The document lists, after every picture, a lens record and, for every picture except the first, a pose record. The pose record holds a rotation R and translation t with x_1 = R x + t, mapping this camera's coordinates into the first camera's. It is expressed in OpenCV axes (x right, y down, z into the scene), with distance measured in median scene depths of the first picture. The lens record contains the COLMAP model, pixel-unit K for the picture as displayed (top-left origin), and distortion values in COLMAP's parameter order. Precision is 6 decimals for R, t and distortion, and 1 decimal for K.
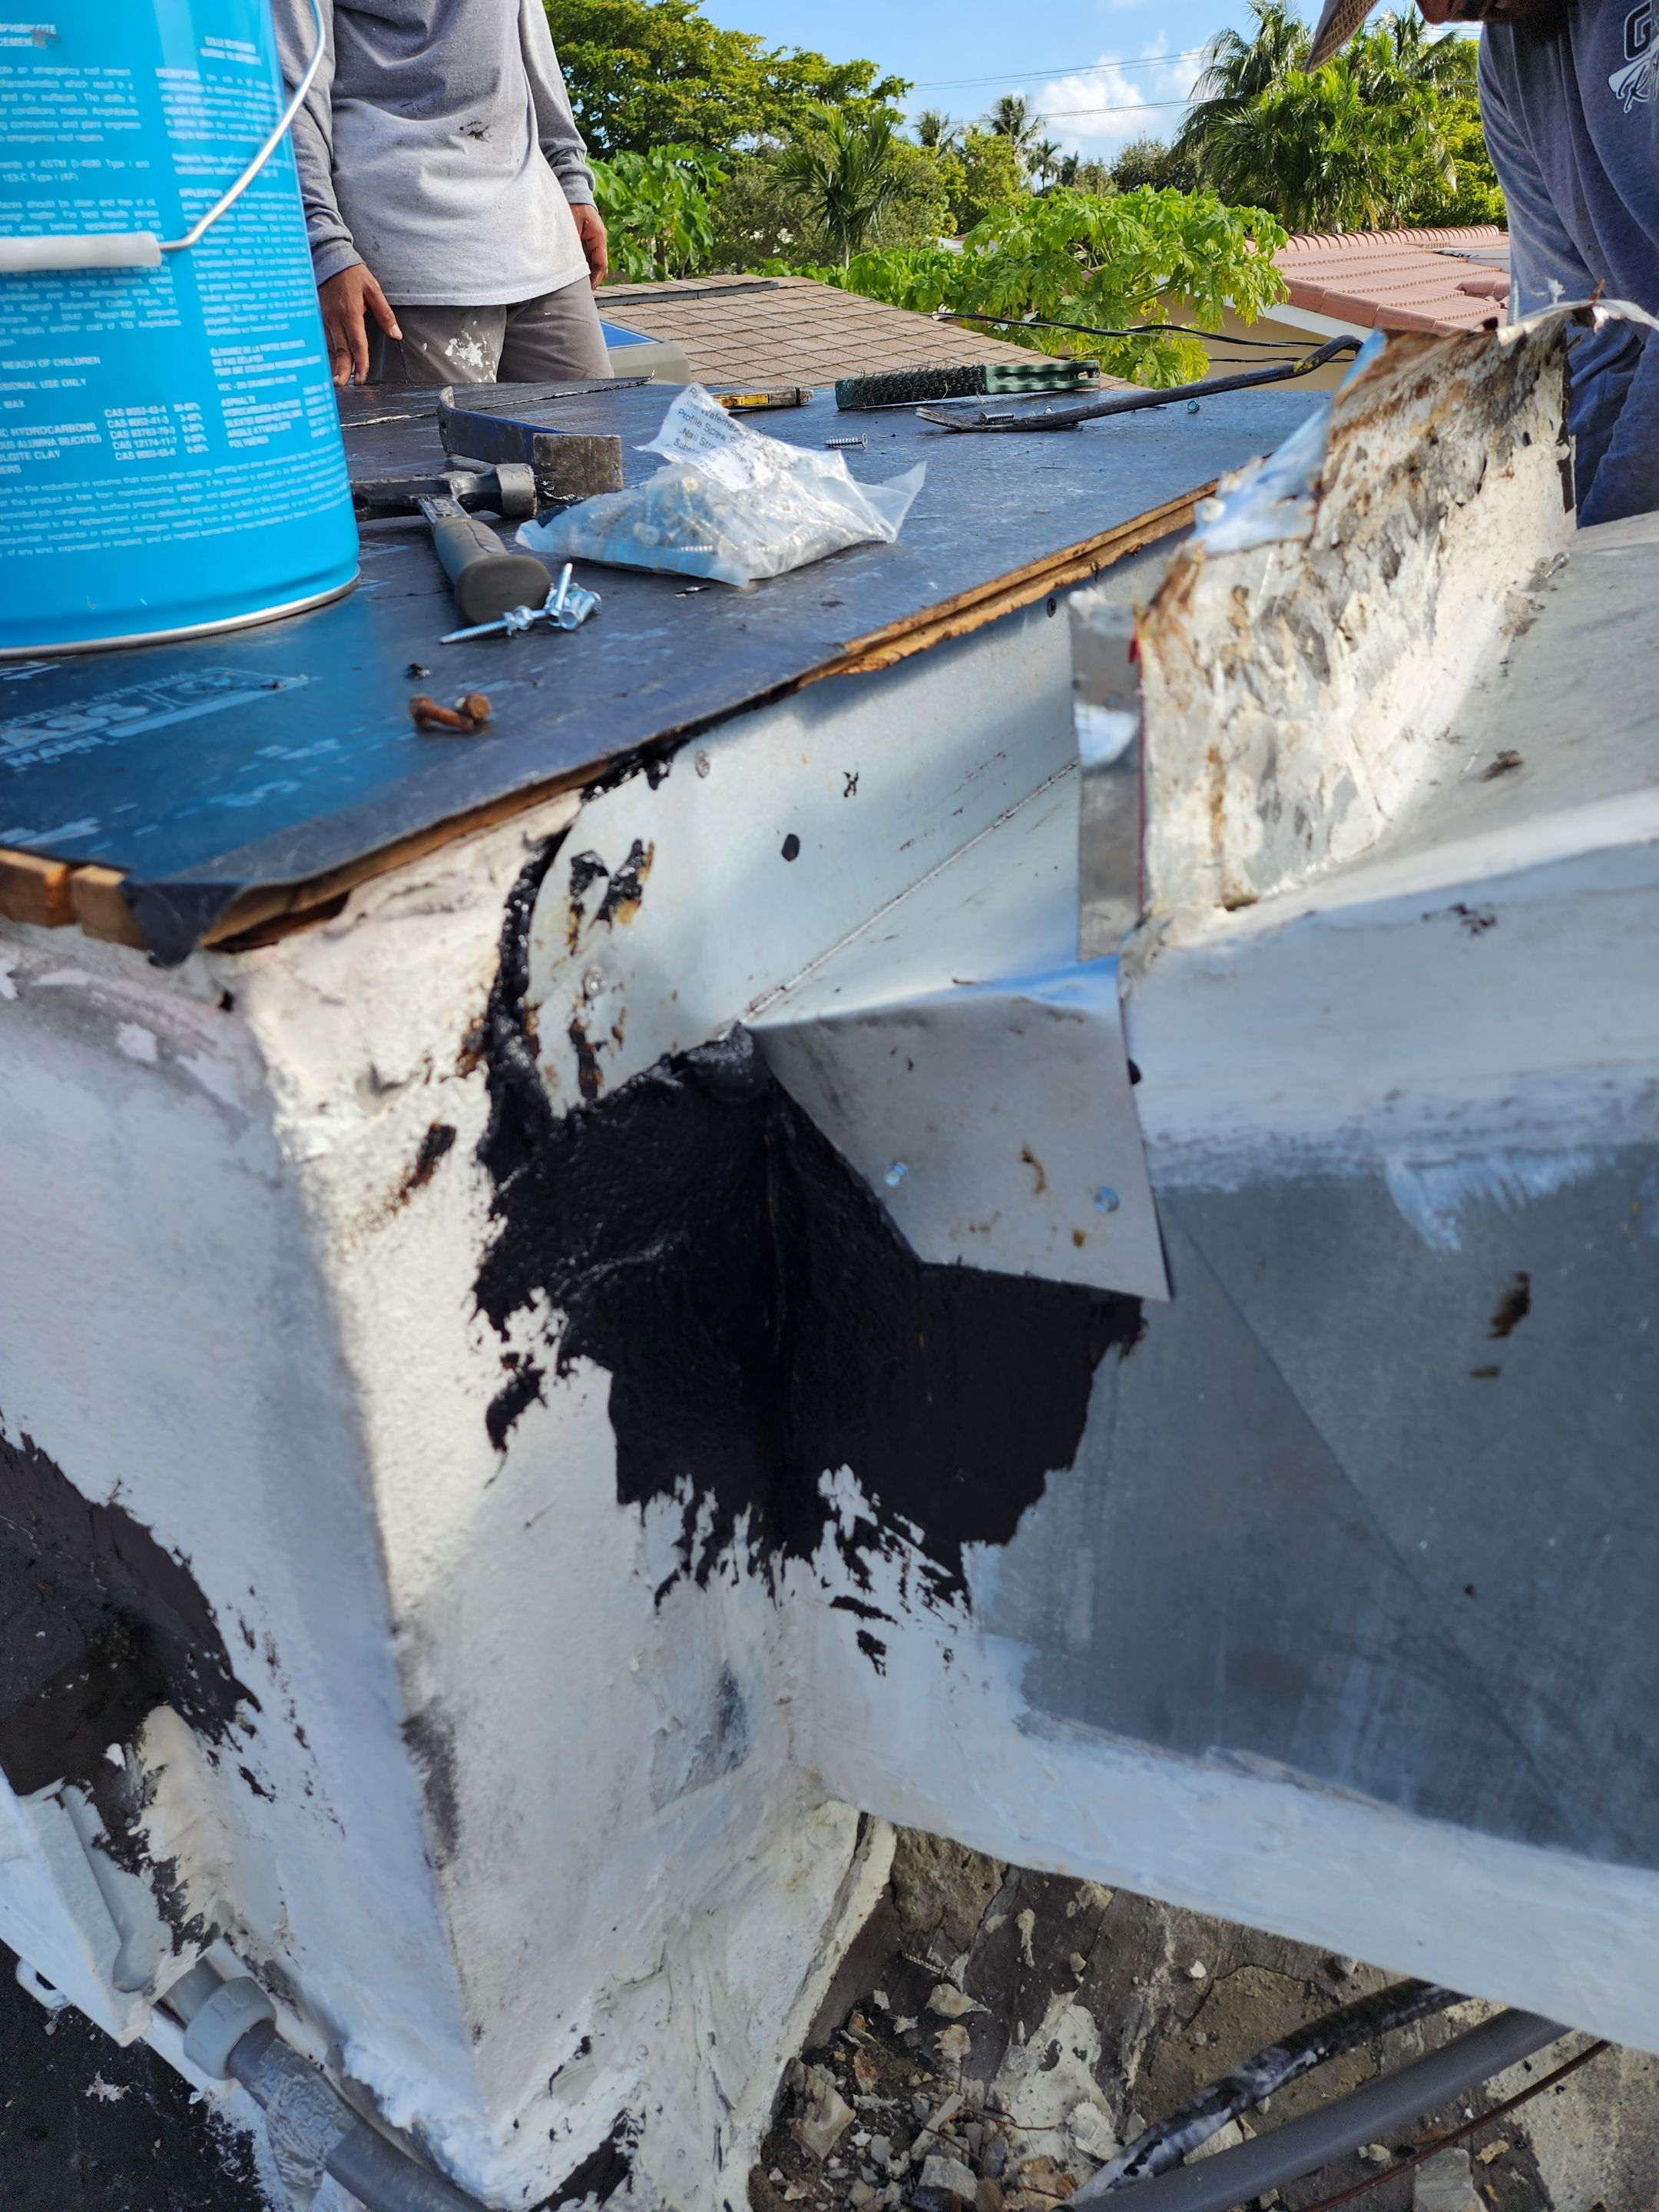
lens RADIAL K [[1489.8, 0, 818.8], [0, 1489.8, 1088.9], [0, 0, 1]] dist [0.075438, -0.075447]
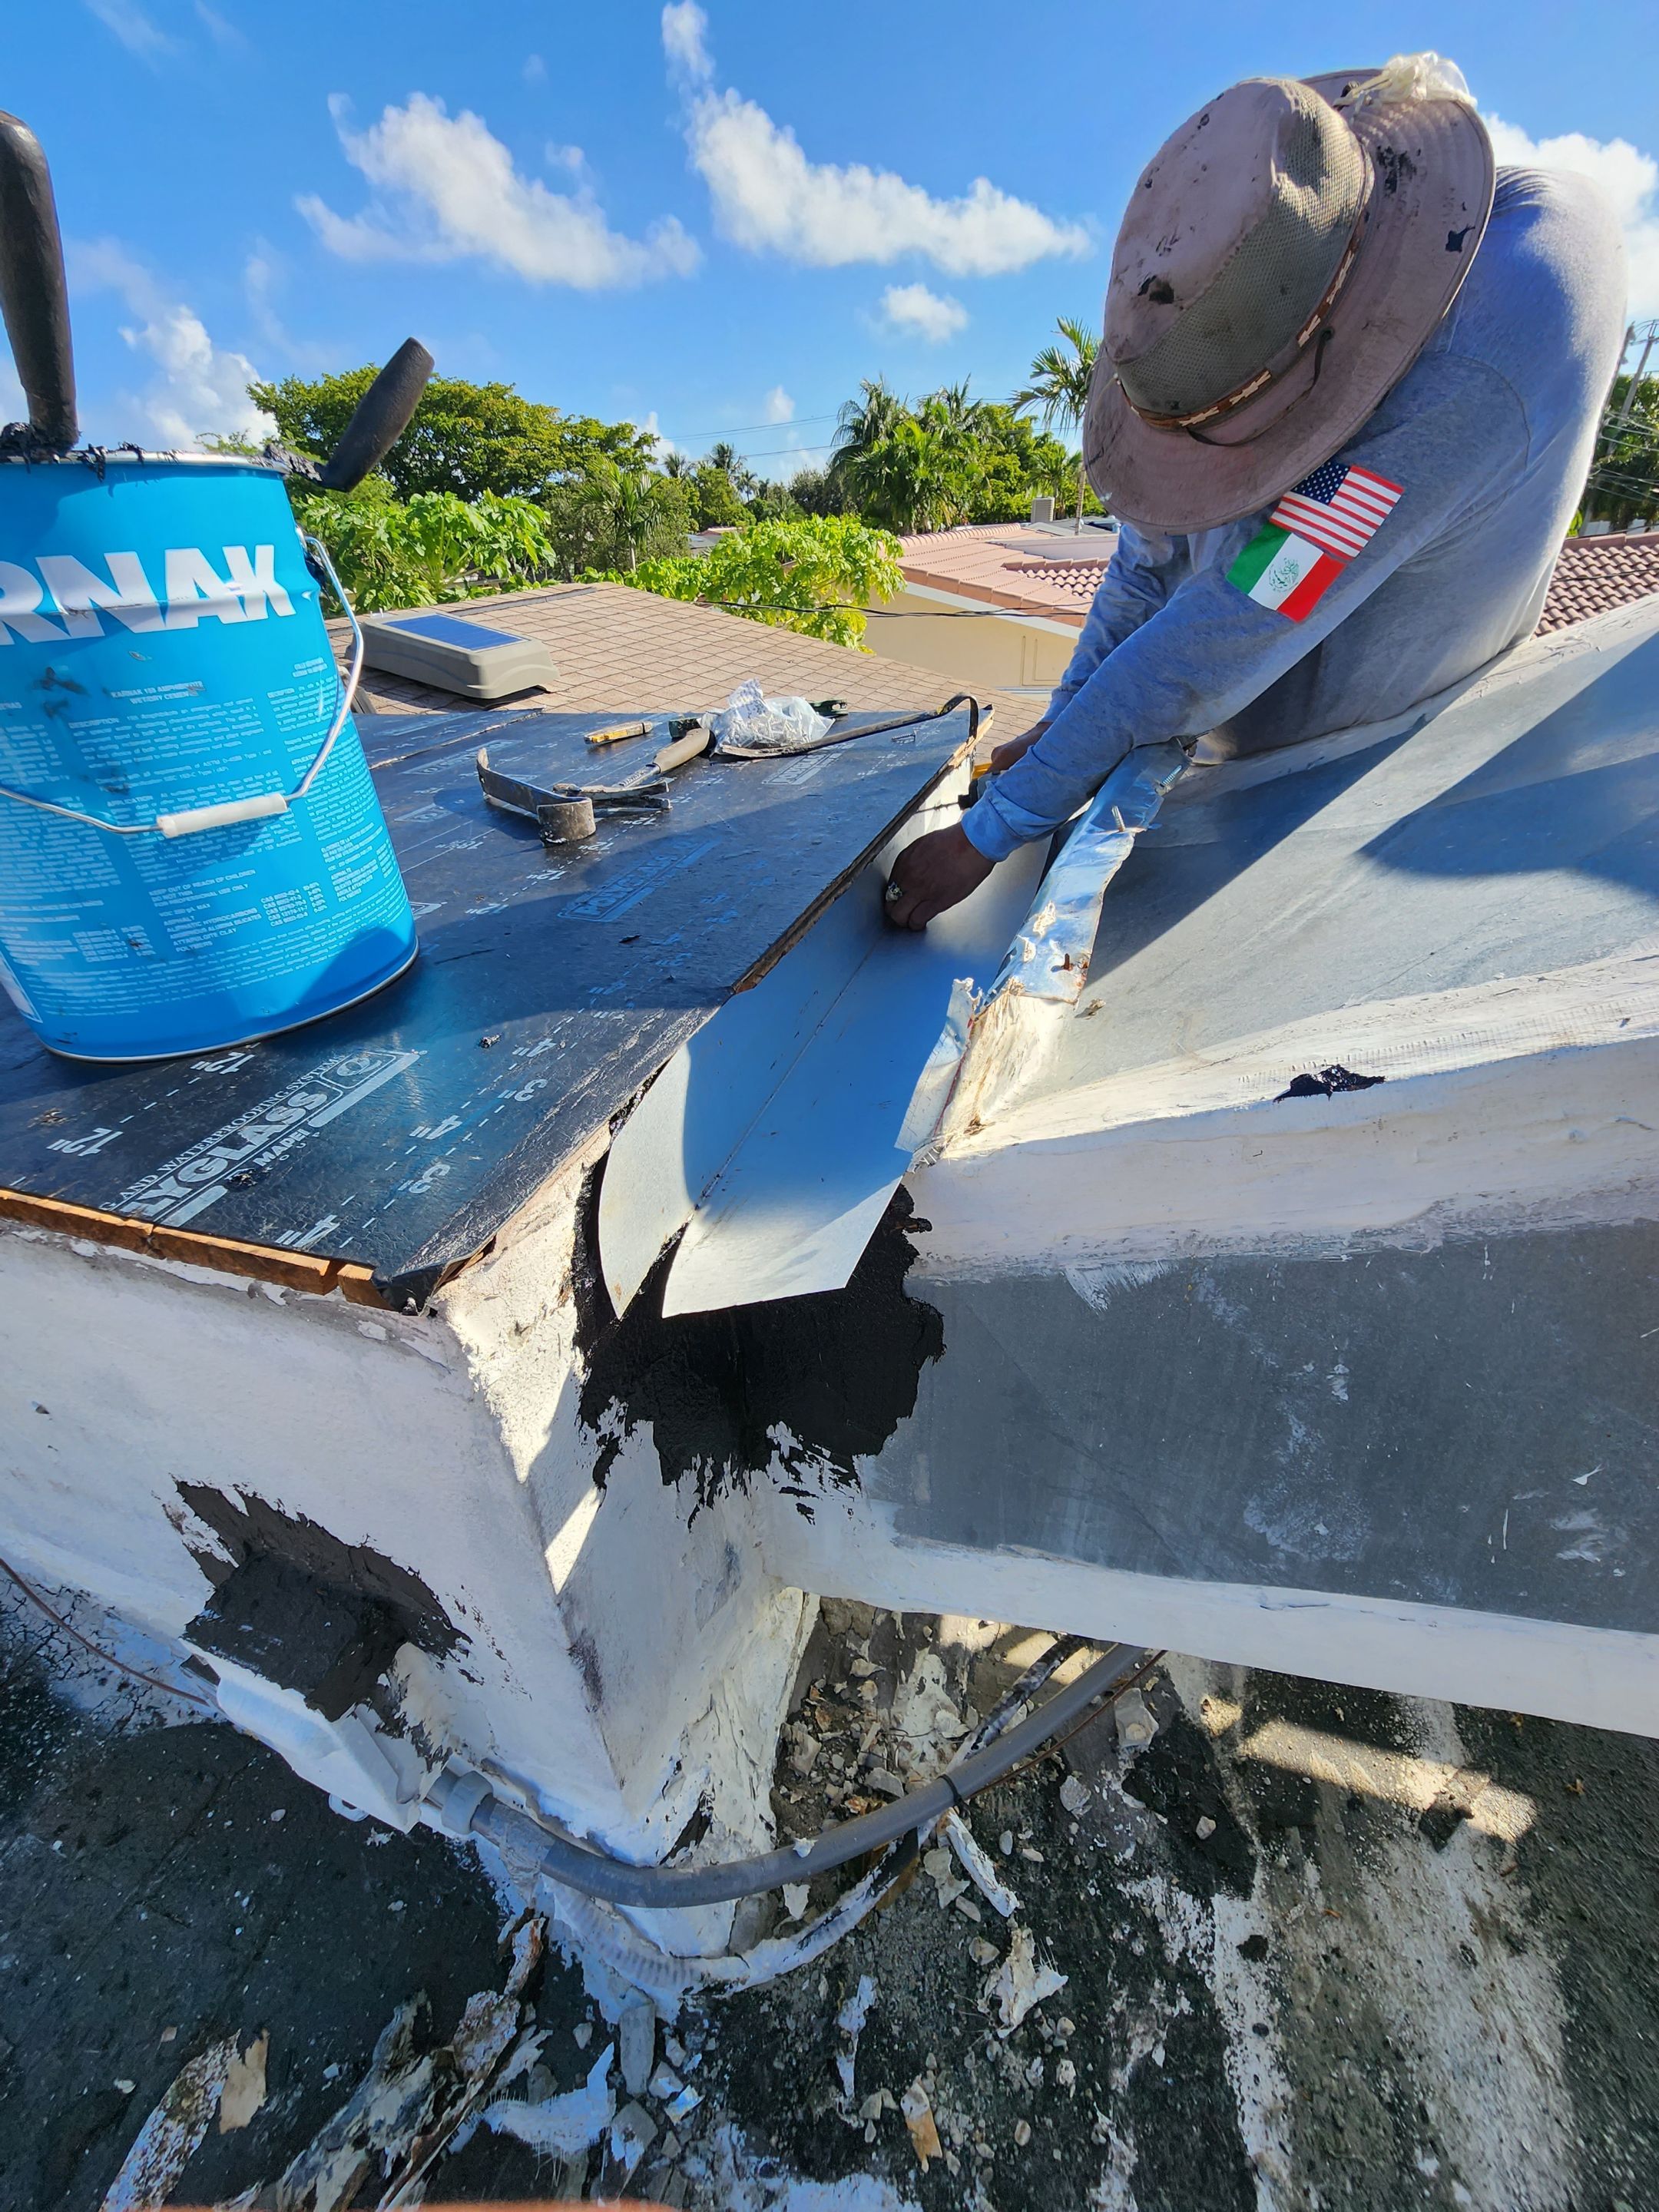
lens RADIAL K [[916.8, 0, 832.0], [0, 916.8, 1108.6], [0, 0, 1]] dist [-0.003548, 0.001396]
pose [[0.979407, -0.128440, 0.155774, -0.051966], [0.120765, 0.990996, 0.057811, -0.195782], [-0.161797, -0.037809, 0.986100, -0.065179]]
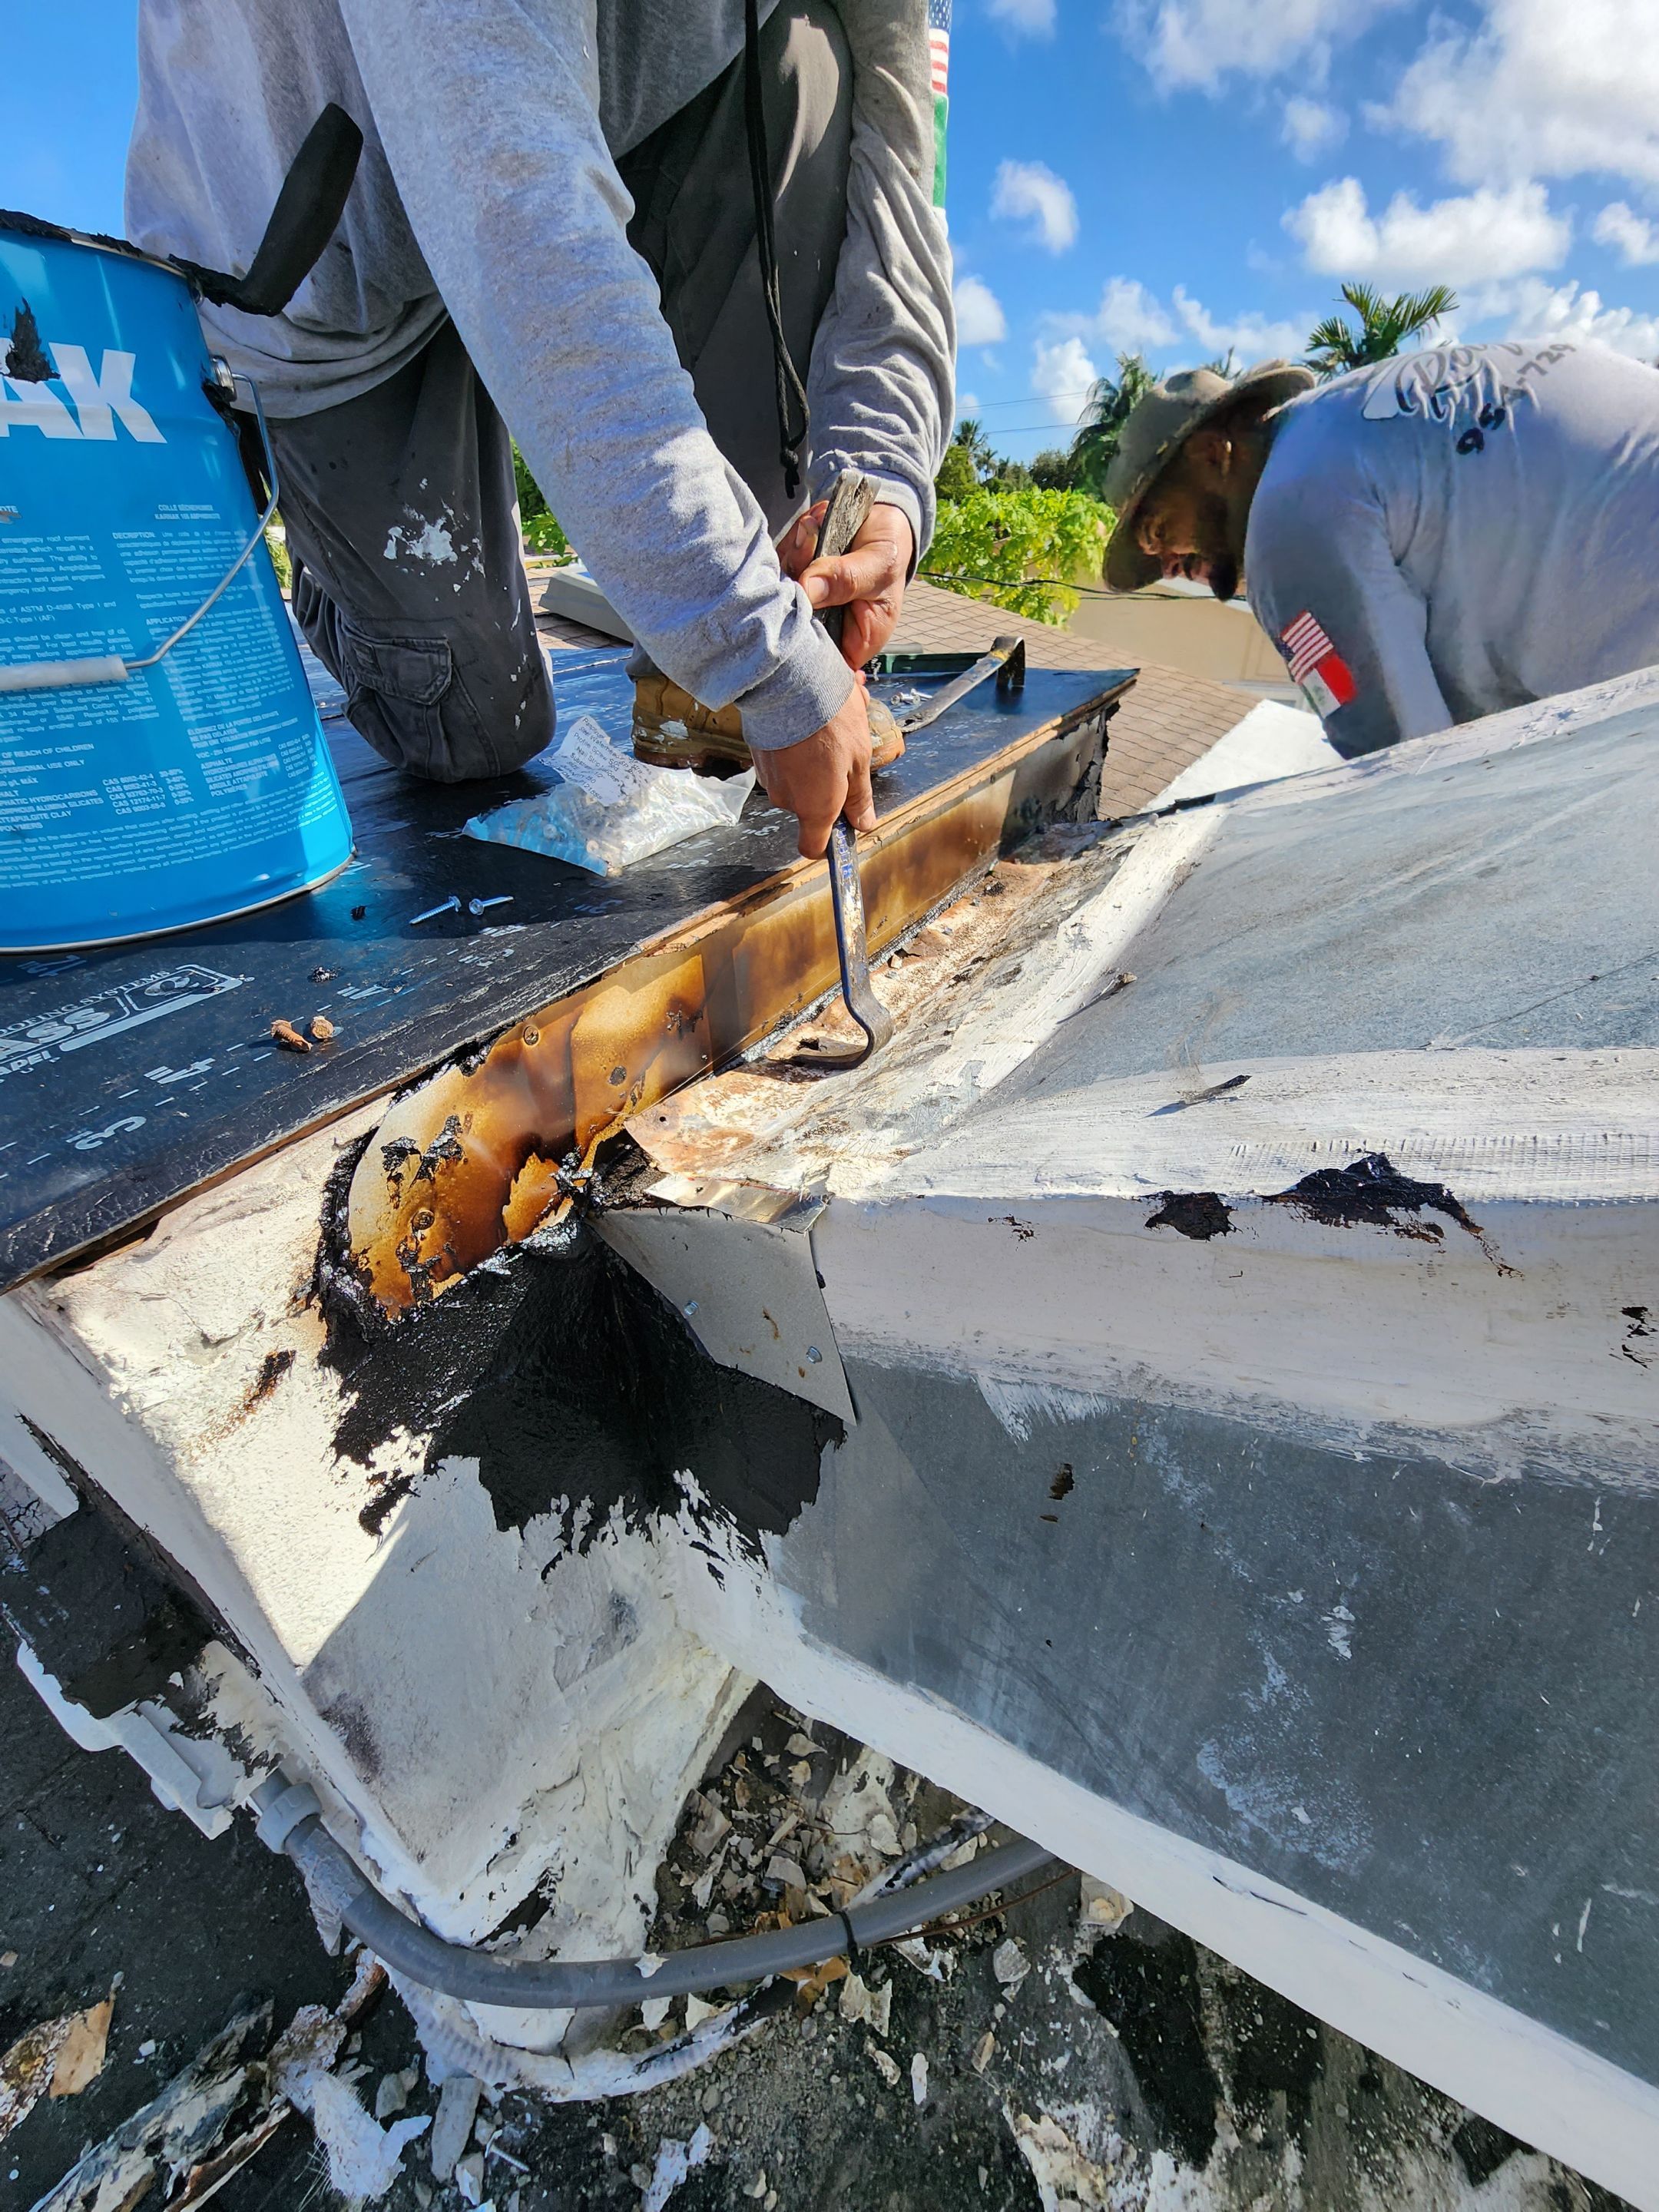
lens RADIAL K [[919.3, 0, 829.5], [0, 919.3, 1106.0], [0, 0, 1]] dist [-0.001715, -0.000167]
pose [[0.999940, 0.005278, -0.009585, 0.193330], [-0.004675, 0.998073, 0.061881, -0.191714], [0.009893, -0.061833, 0.998037, 0.137484]]
